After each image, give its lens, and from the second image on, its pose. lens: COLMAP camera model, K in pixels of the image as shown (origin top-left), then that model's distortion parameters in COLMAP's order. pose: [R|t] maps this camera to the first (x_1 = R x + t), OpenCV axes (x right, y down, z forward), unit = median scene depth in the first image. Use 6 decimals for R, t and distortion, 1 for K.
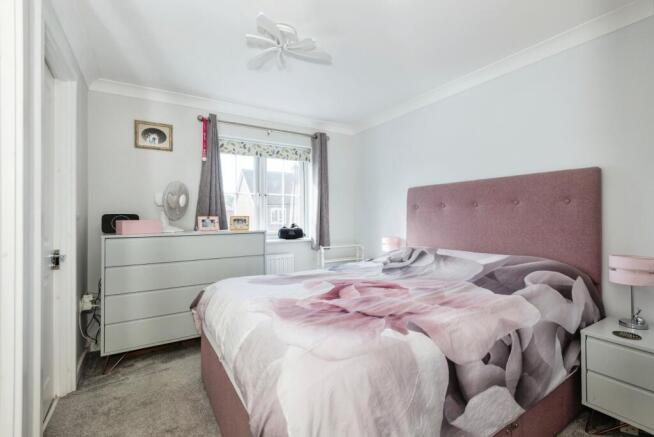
lens RADIAL K [[299.9, 0, 329.4], [0, 299.9, 217.6], [0, 0, 1]] dist [0.003475, -0.000321]
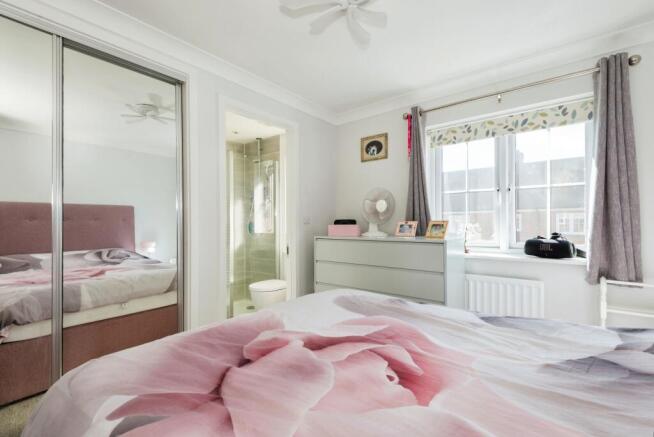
lens RADIAL K [[299.9, 0, 329.4], [0, 299.9, 217.6], [0, 0, 1]] dist [0.003475, -0.000321]
pose [[0.311566, -0.013964, -0.950122, 0.379372], [0.004588, 0.999902, -0.013191, -0.004067], [0.950213, -0.000250, 0.311600, 0.479240]]
